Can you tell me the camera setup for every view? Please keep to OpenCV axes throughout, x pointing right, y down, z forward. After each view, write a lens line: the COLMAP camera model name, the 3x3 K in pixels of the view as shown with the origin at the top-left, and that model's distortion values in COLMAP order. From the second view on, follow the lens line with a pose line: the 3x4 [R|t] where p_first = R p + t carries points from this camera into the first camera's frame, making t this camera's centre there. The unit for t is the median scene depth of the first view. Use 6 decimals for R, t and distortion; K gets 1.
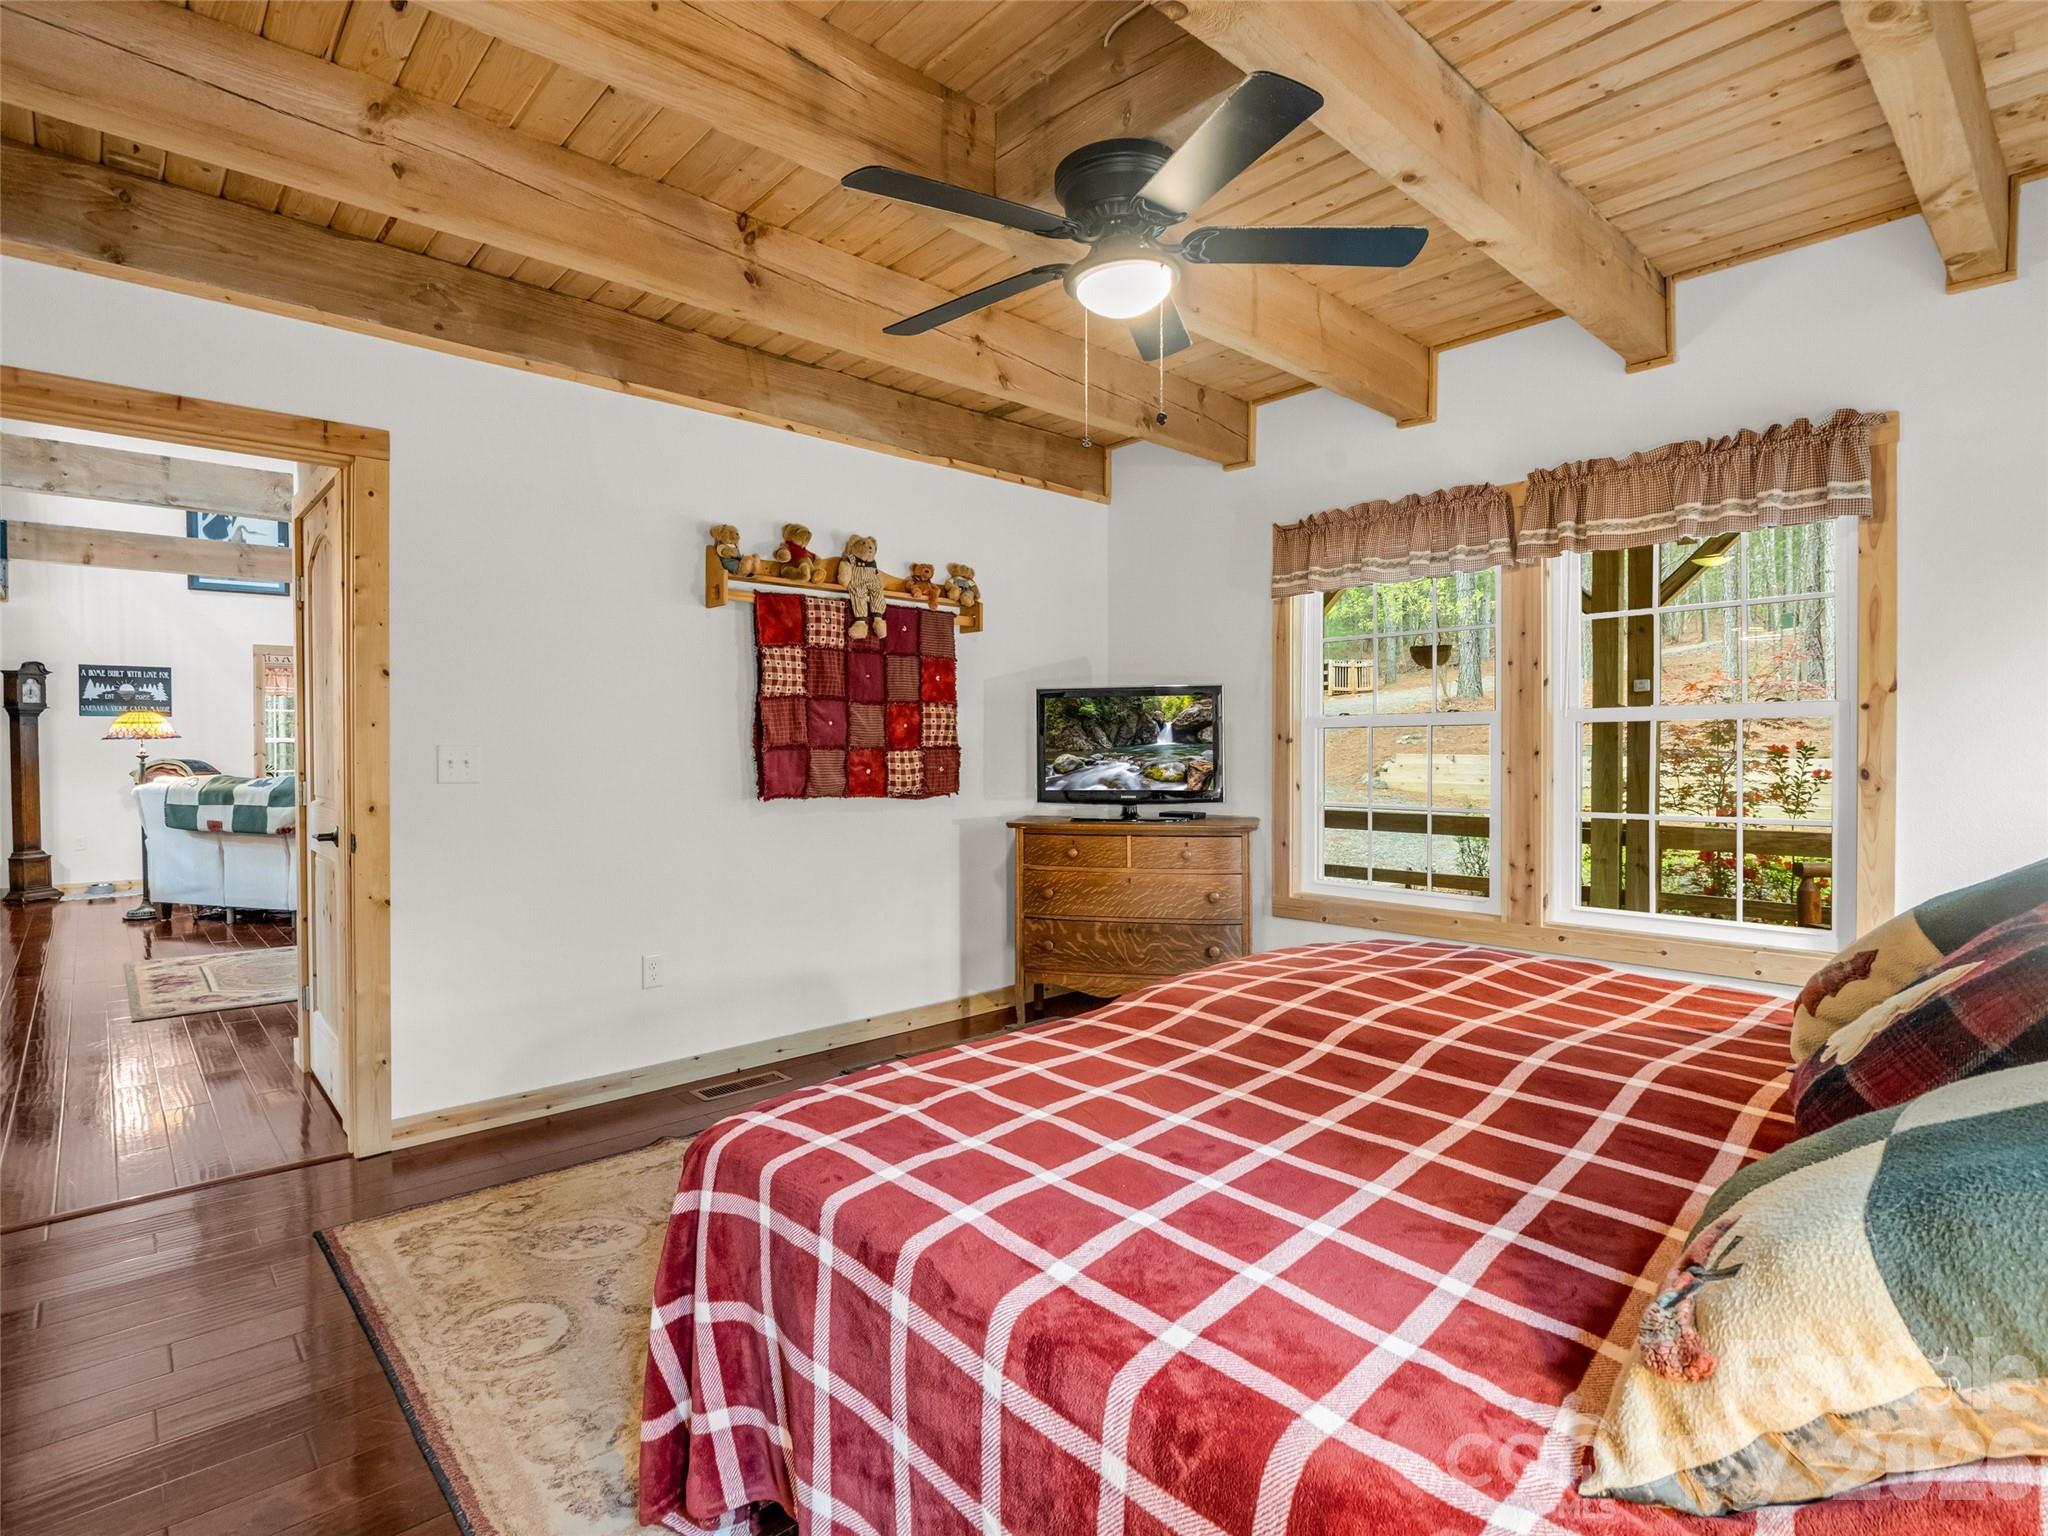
lens RADIAL K [[1070.3, 0, 1015.1], [0, 1070.3, 754.7], [0, 0, 1]] dist [-0.002138, -0.005869]
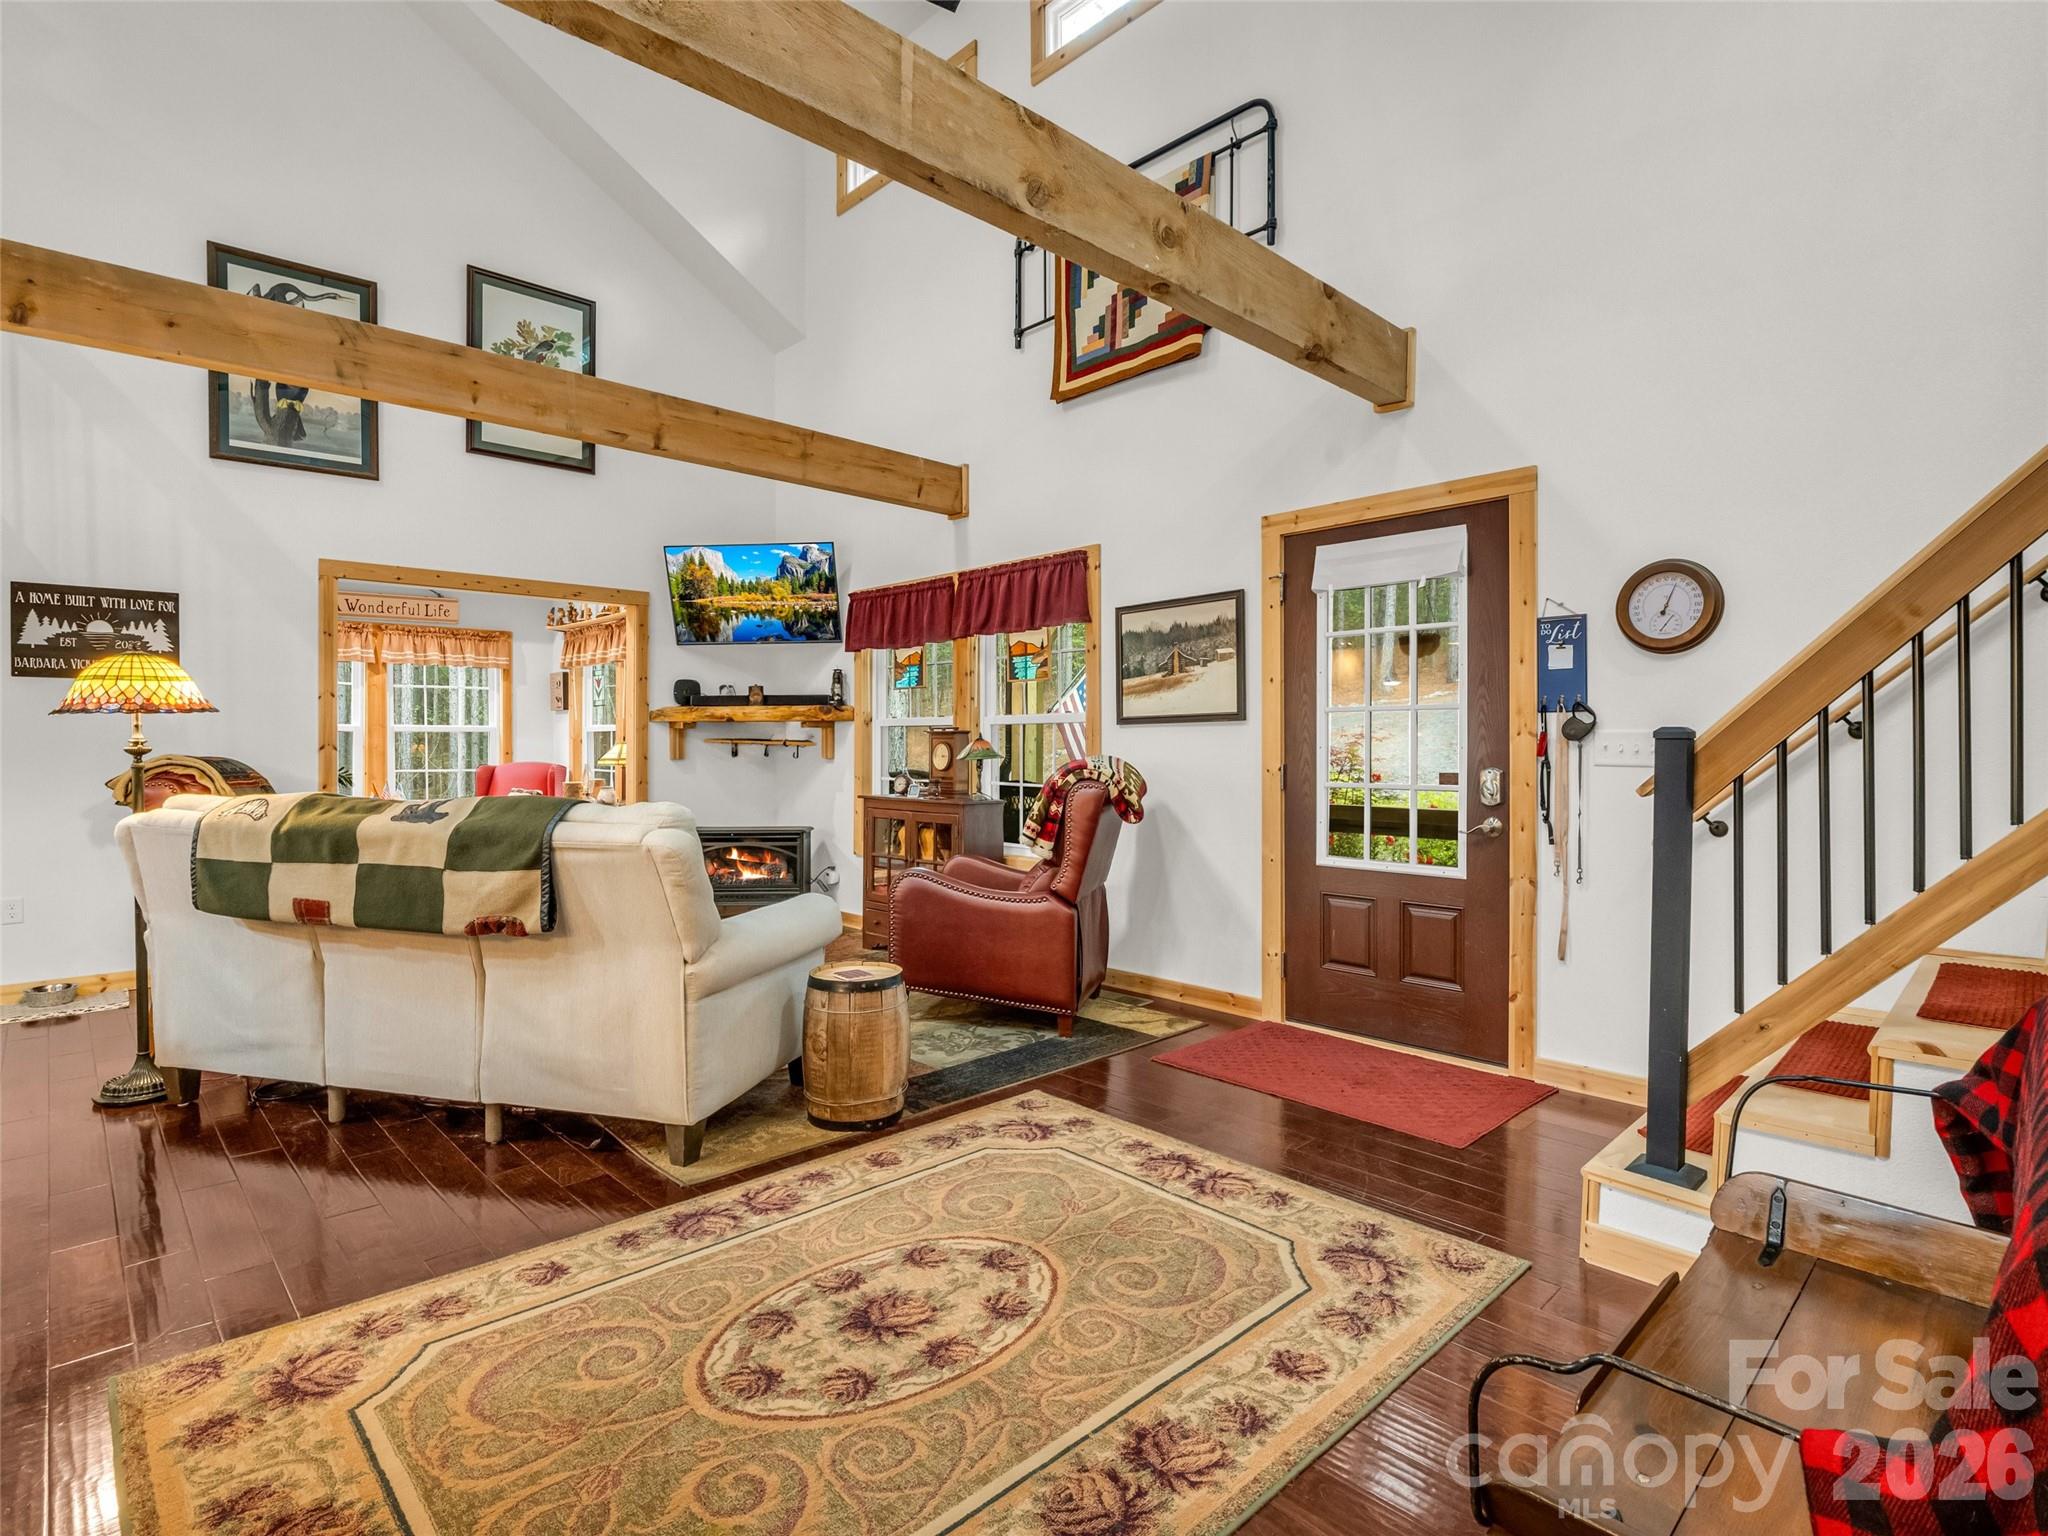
lens RADIAL K [[1070.3, 0, 1004.4], [0, 1070.3, 753.0], [0, 0, 1]] dist [-0.002138, -0.005869]
pose [[0.999856, 0.004395, 0.016412, -0.455442], [-0.004344, 0.999986, -0.003125, 0.002497], [-0.016425, 0.003053, 0.999860, 0.537204]]
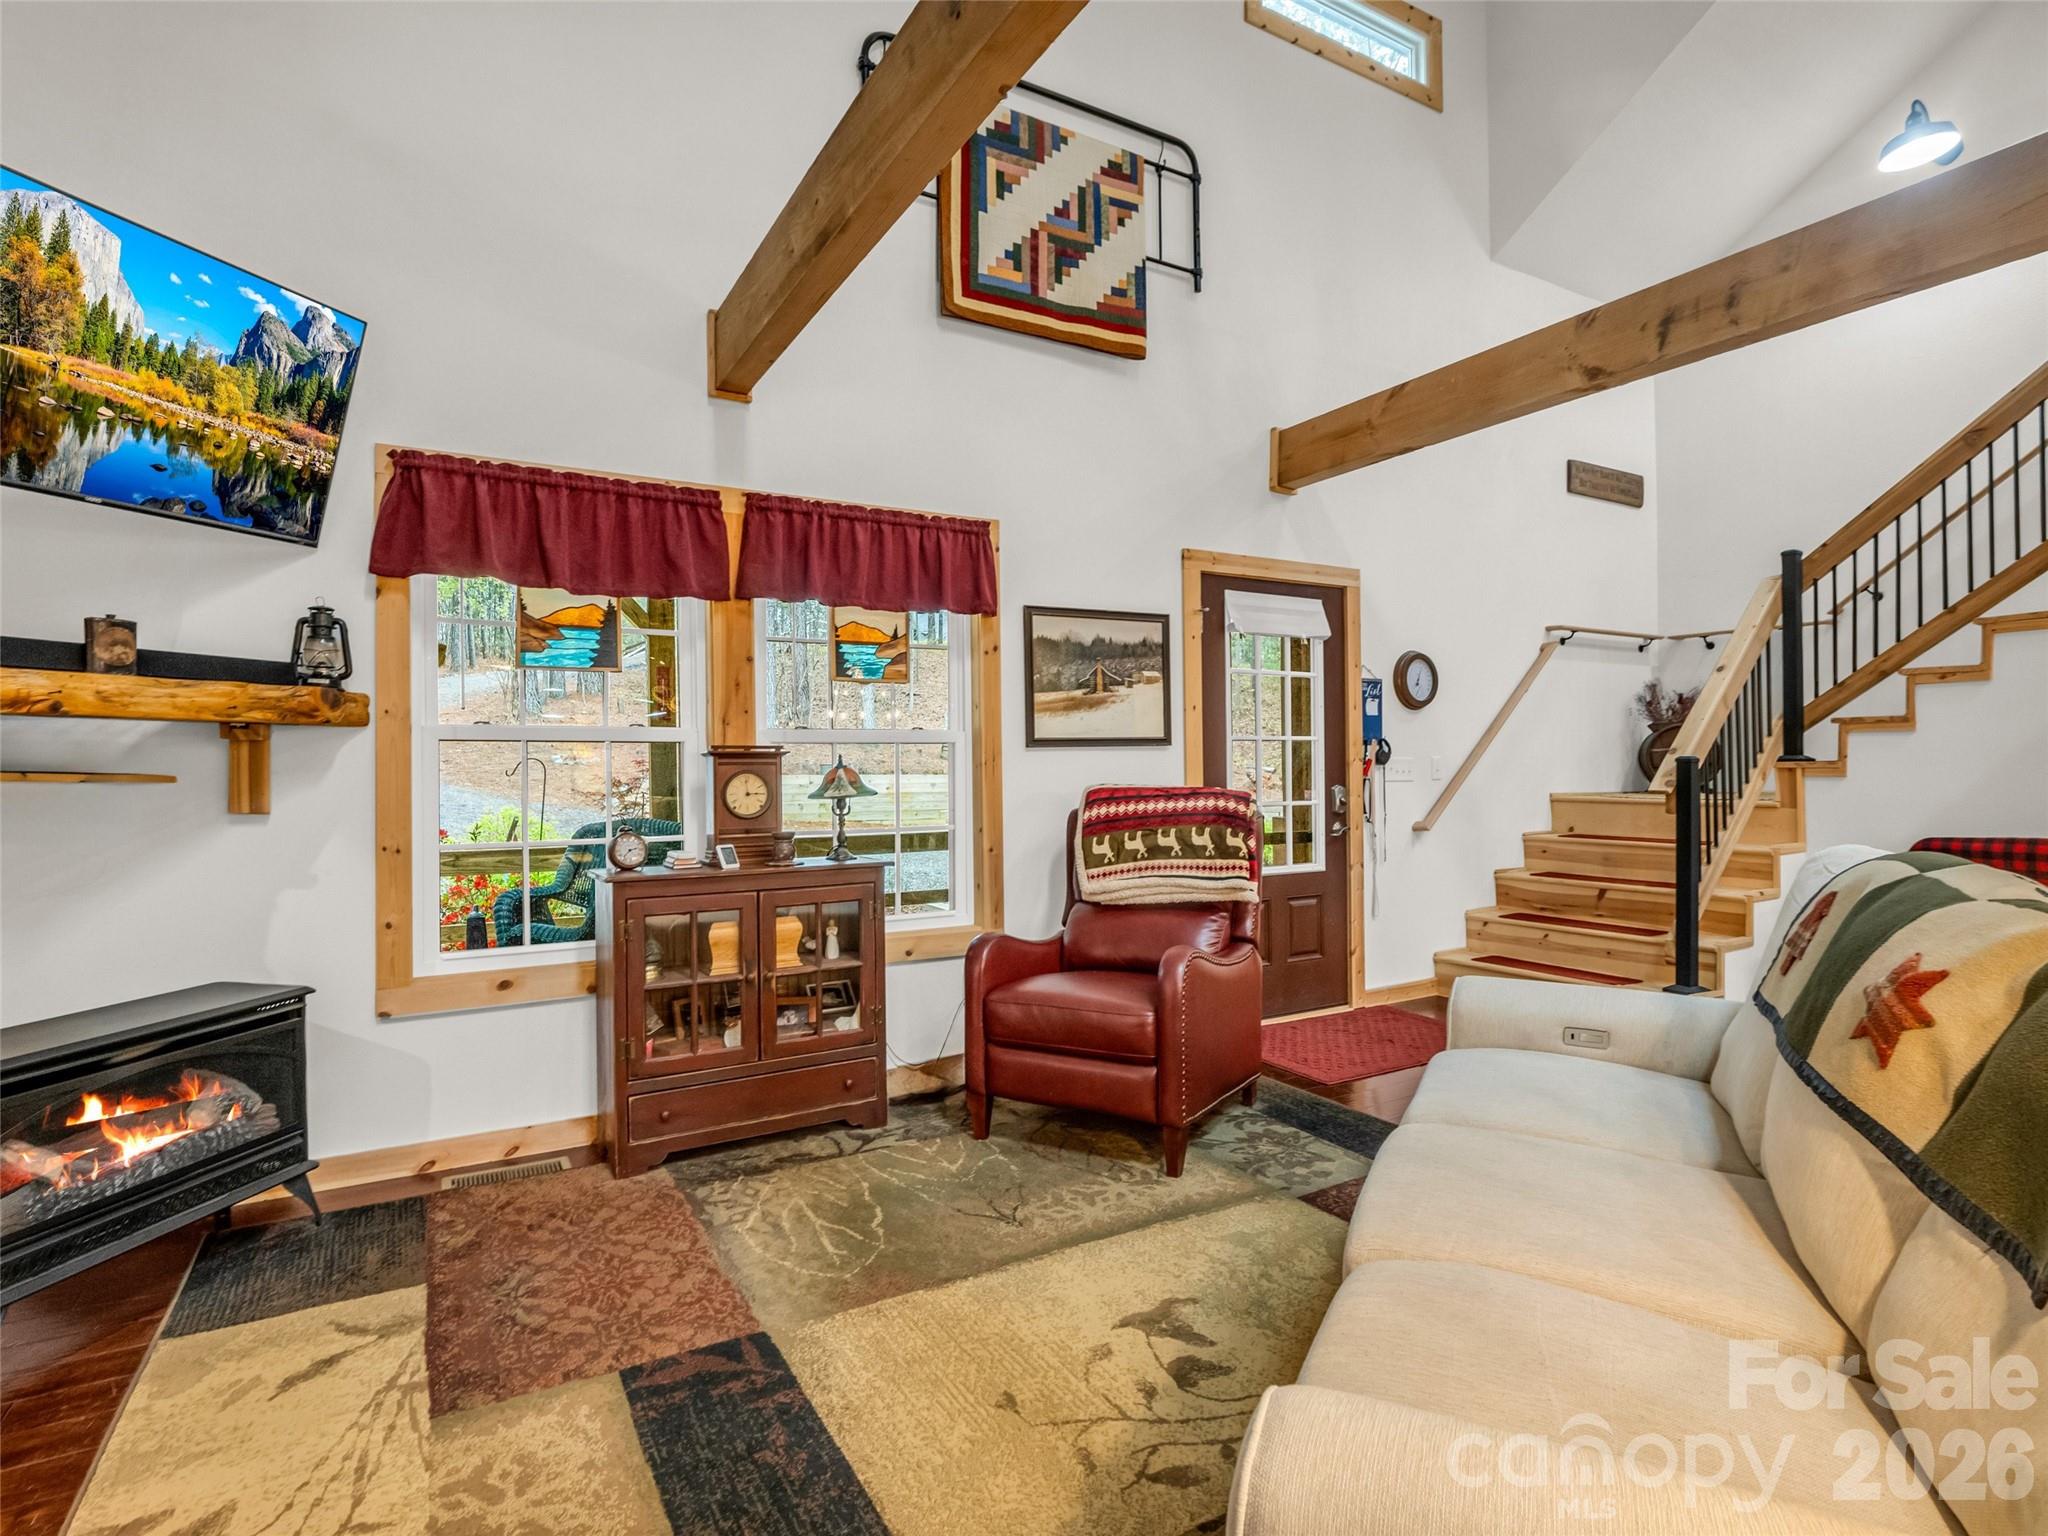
lens RADIAL K [[1070.3, 0, 944.9], [0, 1070.3, 767.2], [0, 0, 1]] dist [-0.002138, -0.005869]
pose [[0.200221, 0.003745, 0.979744, -0.812564], [0.019691, 0.999775, -0.007846, -0.002372], [-0.979553, 0.020863, 0.200103, 0.994760]]
